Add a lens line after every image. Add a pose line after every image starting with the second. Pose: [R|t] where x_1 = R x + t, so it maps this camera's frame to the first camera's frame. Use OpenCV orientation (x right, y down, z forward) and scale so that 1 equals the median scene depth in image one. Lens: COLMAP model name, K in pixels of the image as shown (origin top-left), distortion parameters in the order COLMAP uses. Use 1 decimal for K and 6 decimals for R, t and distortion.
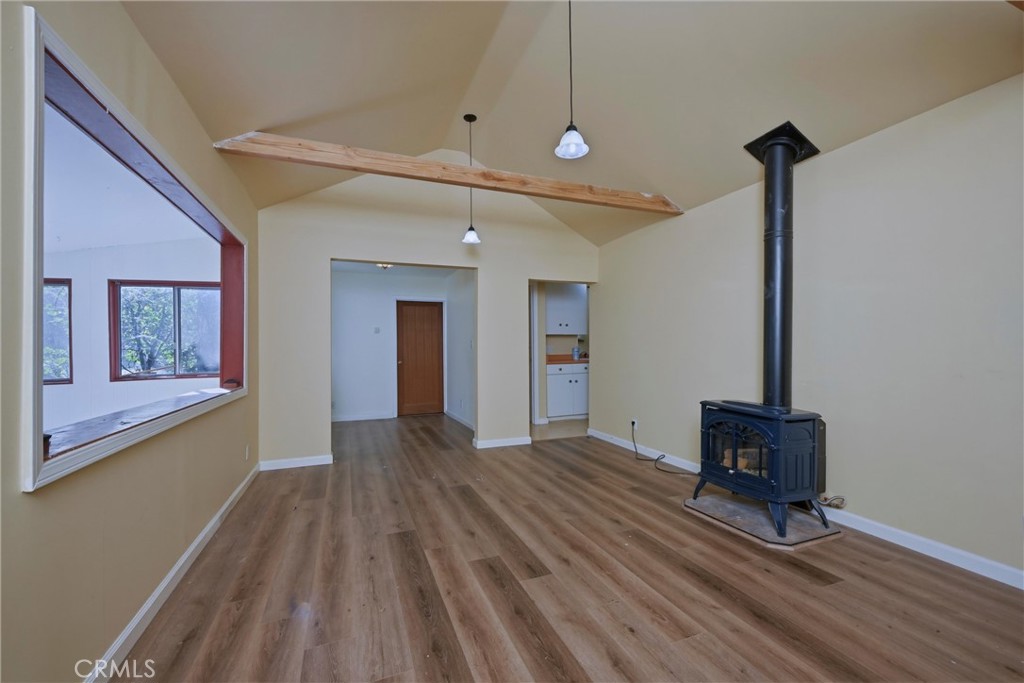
lens RADIAL K [[417.5, 0, 521.0], [0, 417.5, 340.6], [0, 0, 1]] dist [-0.001667, -0.000113]
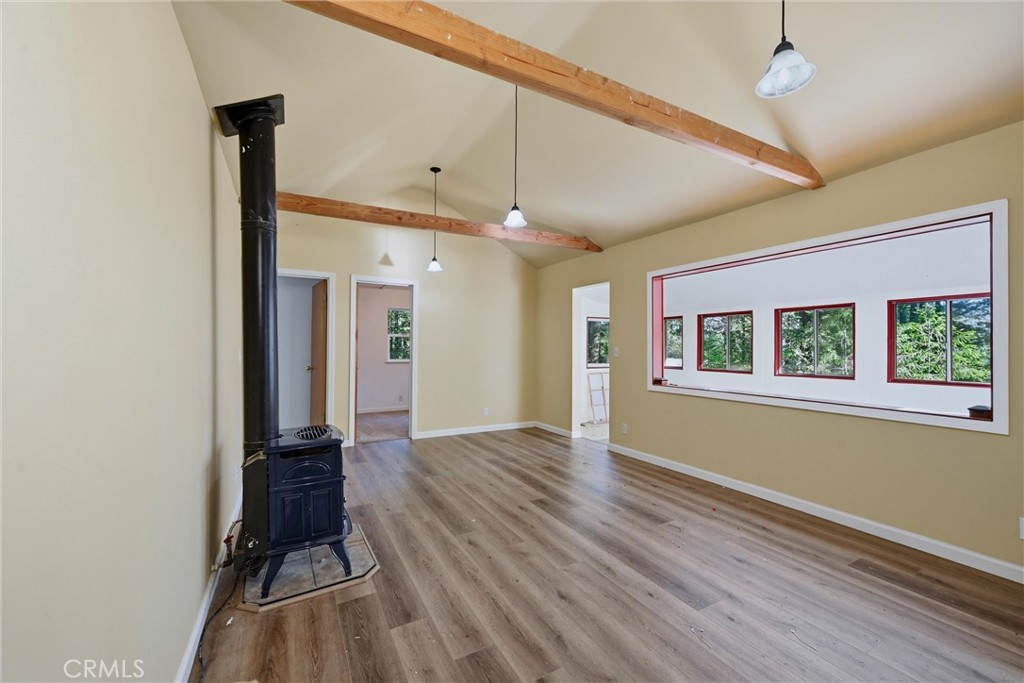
lens RADIAL K [[417.5, 0, 514.5], [0, 417.5, 347.8], [0, 0, 1]] dist [-0.001667, -0.000113]
pose [[-0.994103, 0.004991, -0.108327, 0.227825], [0.007011, 0.999808, -0.018273, -0.001204], [0.108215, -0.018925, -0.993947, 1.951164]]
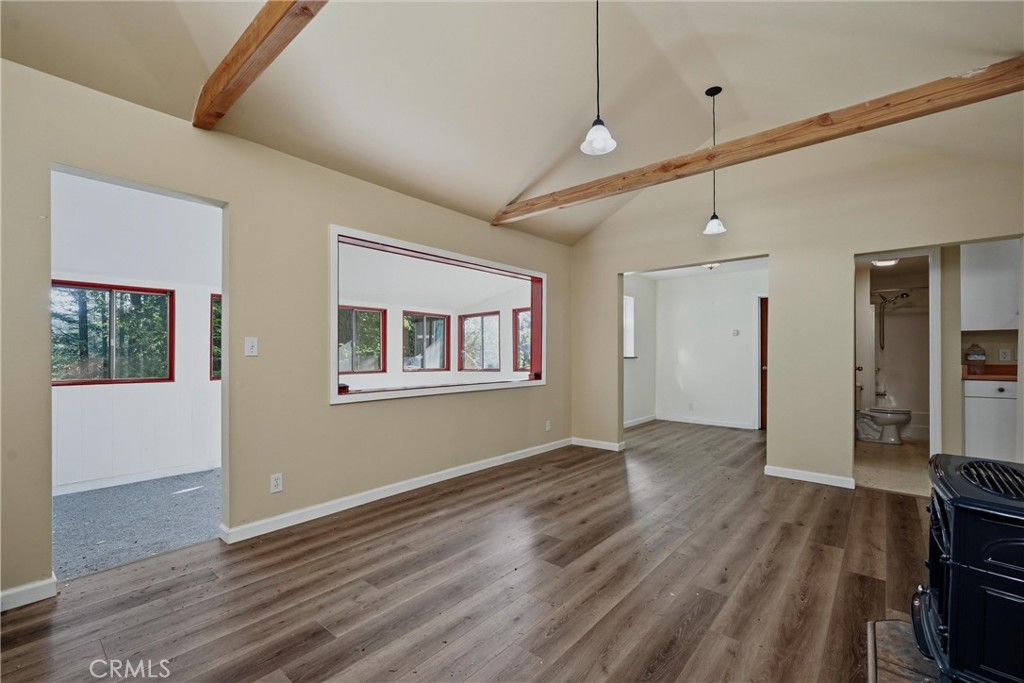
lens RADIAL K [[438.9, 0, 515.3], [0, 438.9, 347.3], [0, 0, 1]] dist [-0.000530, -0.000655]
pose [[0.461677, -0.005041, -0.887034, 0.757084], [0.017716, 0.999837, 0.003538, -0.004708], [0.886871, -0.017348, 0.461691, 0.291277]]
